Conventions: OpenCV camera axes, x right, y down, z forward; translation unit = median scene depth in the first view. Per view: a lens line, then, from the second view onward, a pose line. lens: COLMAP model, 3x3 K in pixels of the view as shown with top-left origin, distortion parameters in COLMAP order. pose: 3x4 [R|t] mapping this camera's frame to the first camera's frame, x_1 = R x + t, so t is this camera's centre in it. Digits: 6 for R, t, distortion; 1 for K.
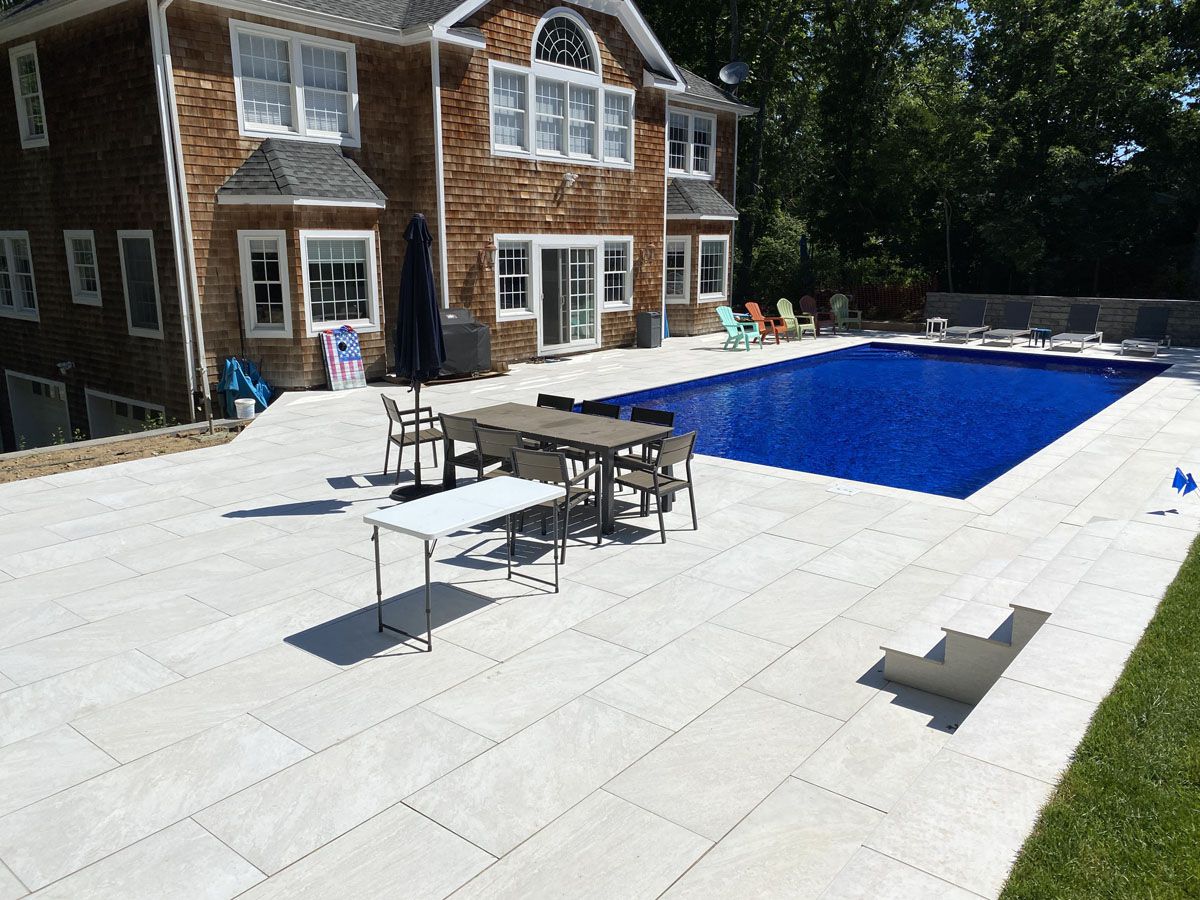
lens RADIAL K [[913.0, 0, 608.1], [0, 913.0, 451.0], [0, 0, 1]] dist [0.025718, -0.025448]
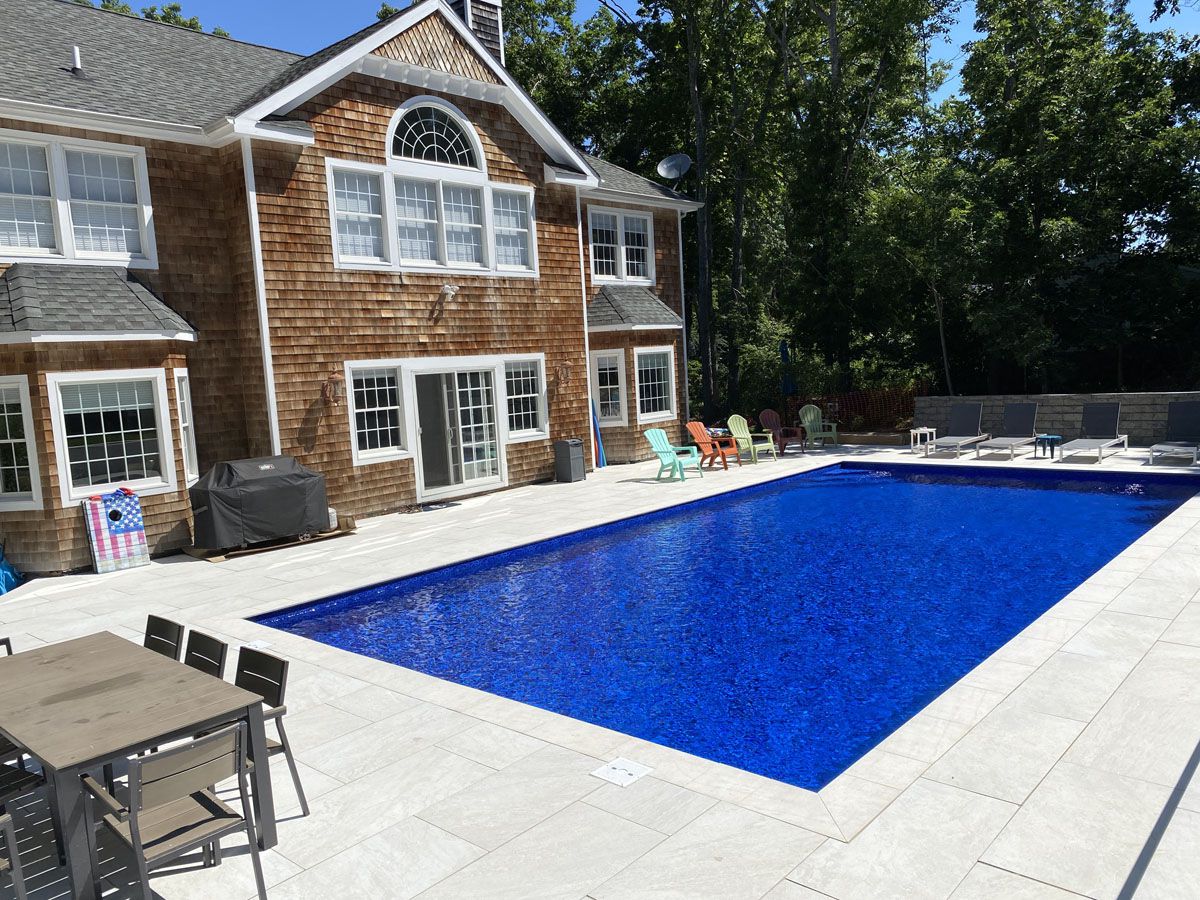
lens RADIAL K [[913.0, 0, 604.3], [0, 913.0, 465.7], [0, 0, 1]] dist [0.025718, -0.025448]
pose [[0.997039, -0.052775, -0.055920, 0.144463], [0.046514, 0.993076, -0.107875, -0.043435], [0.061226, 0.104955, 0.992590, 0.200894]]
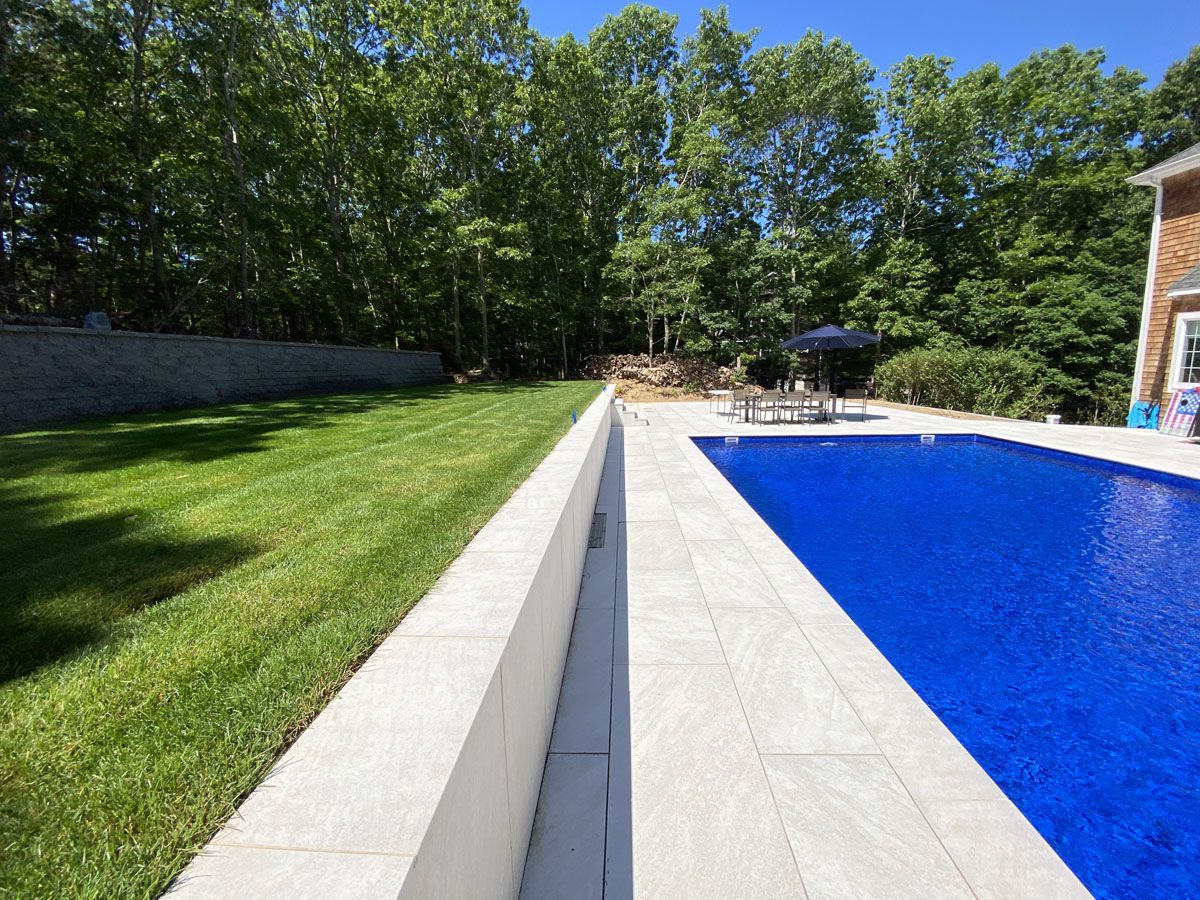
lens RADIAL K [[483.4, 0, 596.3], [0, 483.4, 459.0], [0, 0, 1]] dist [0.000888, -0.008556]
pose [[-0.810169, 0.121869, -0.573388, 0.624362], [-0.113905, 0.926778, 0.357922, -0.152393], [0.575023, 0.355289, -0.736966, 0.868229]]
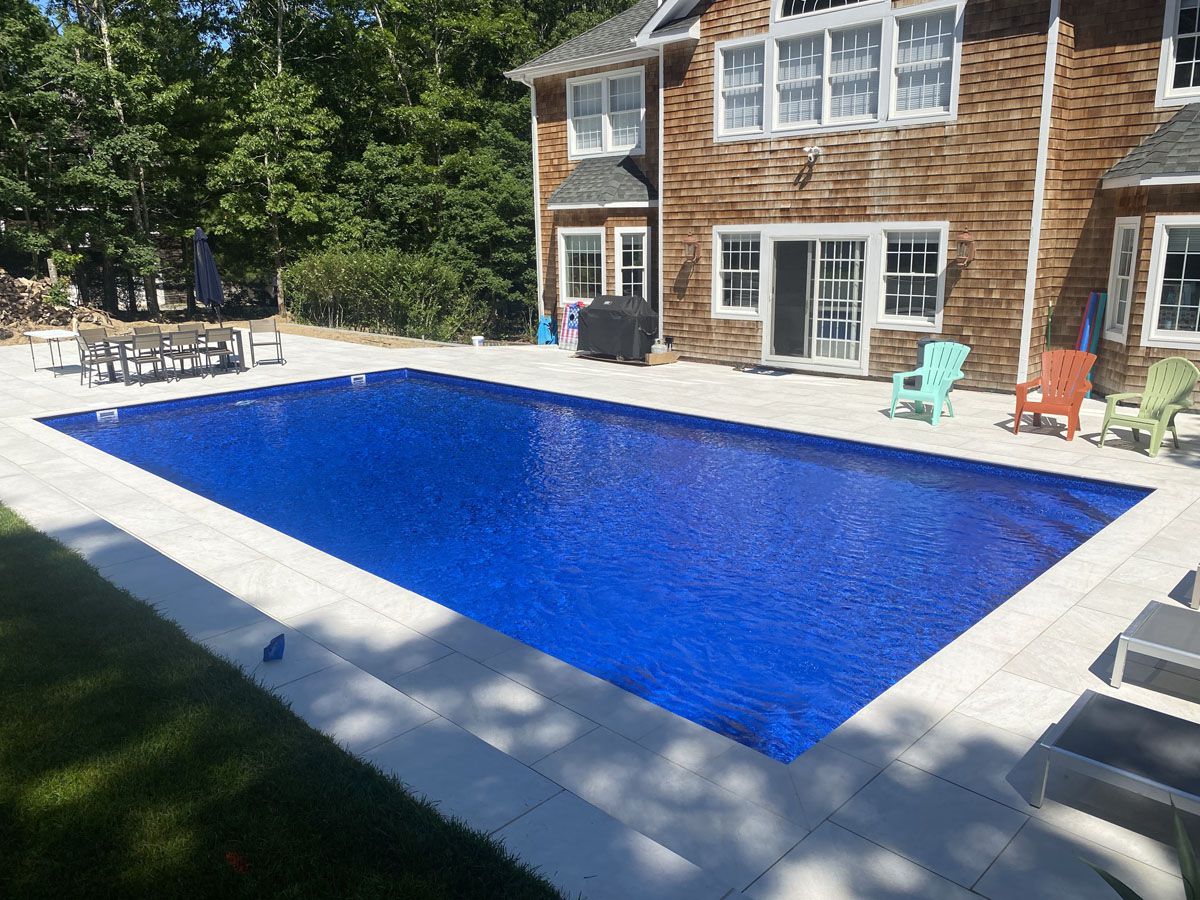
lens RADIAL K [[913.0, 0, 595.7], [0, 913.0, 447.6], [0, 0, 1]] dist [0.025718, -0.025448]
pose [[-0.096298, 0.231027, -0.968170, 0.836815], [-0.206871, 0.946805, 0.246505, -0.221219], [0.973618, 0.224024, -0.043382, 0.943957]]
